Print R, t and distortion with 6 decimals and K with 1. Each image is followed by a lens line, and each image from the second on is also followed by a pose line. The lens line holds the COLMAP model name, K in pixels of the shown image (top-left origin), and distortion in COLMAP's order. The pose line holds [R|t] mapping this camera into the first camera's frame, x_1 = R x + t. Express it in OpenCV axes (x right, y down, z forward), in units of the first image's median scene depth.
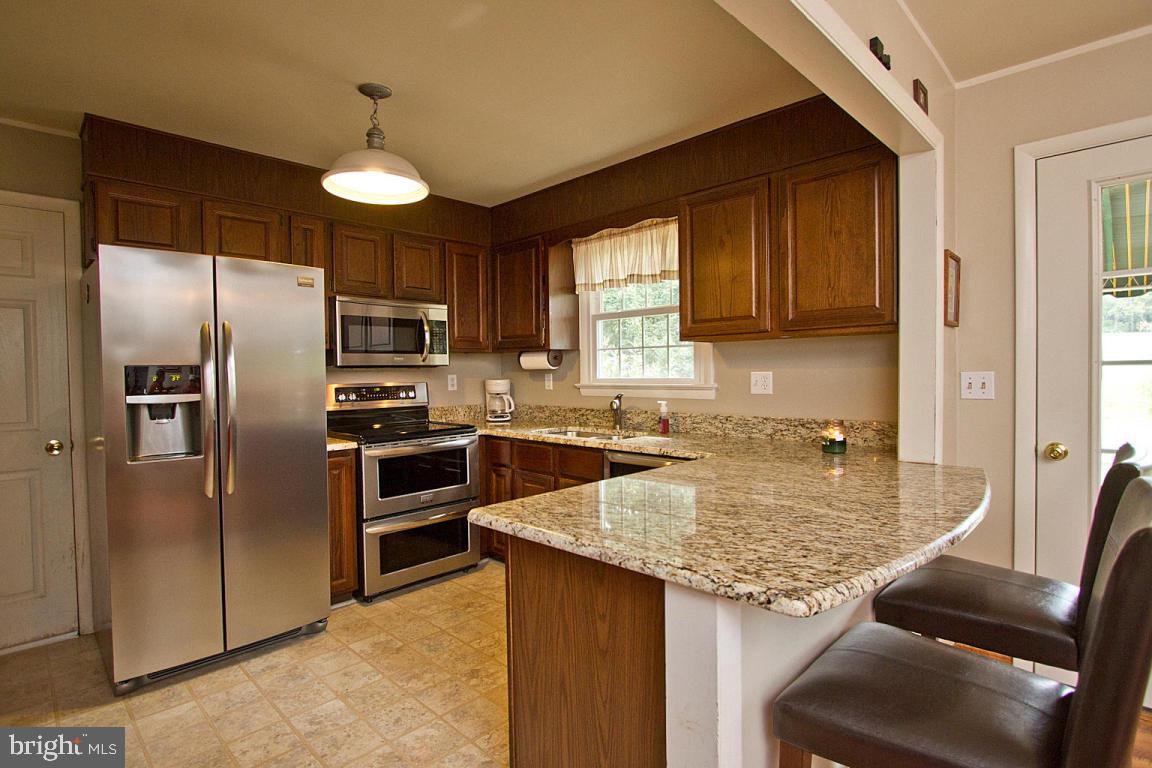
lens RADIAL K [[562.7, 0, 581.2], [0, 562.7, 389.7], [0, 0, 1]] dist [-0.012673, 0.000288]
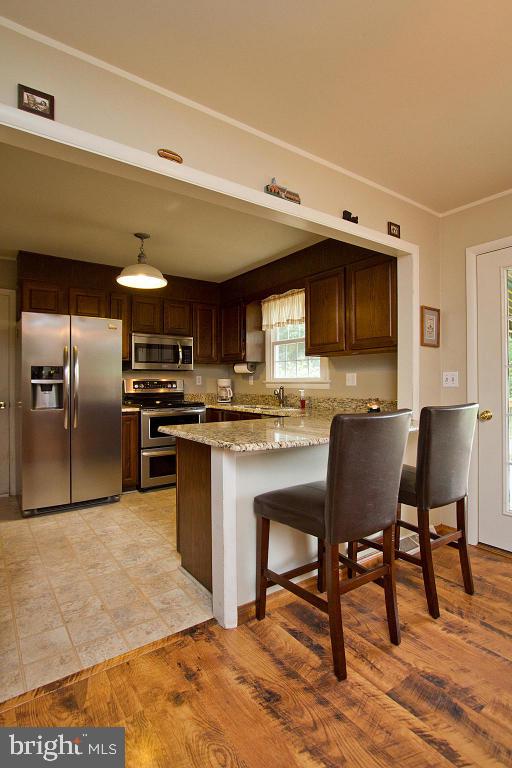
lens RADIAL K [[375.1, 0, 256.0], [0, 375.1, 384.0], [0, 0, 1]] dist [-0.012673, 0.000288]
pose [[0.986357, 0.011791, -0.164199, 0.215069], [-0.015600, 0.999638, -0.021926, 0.032501], [0.163881, 0.024189, 0.986184, -0.220162]]
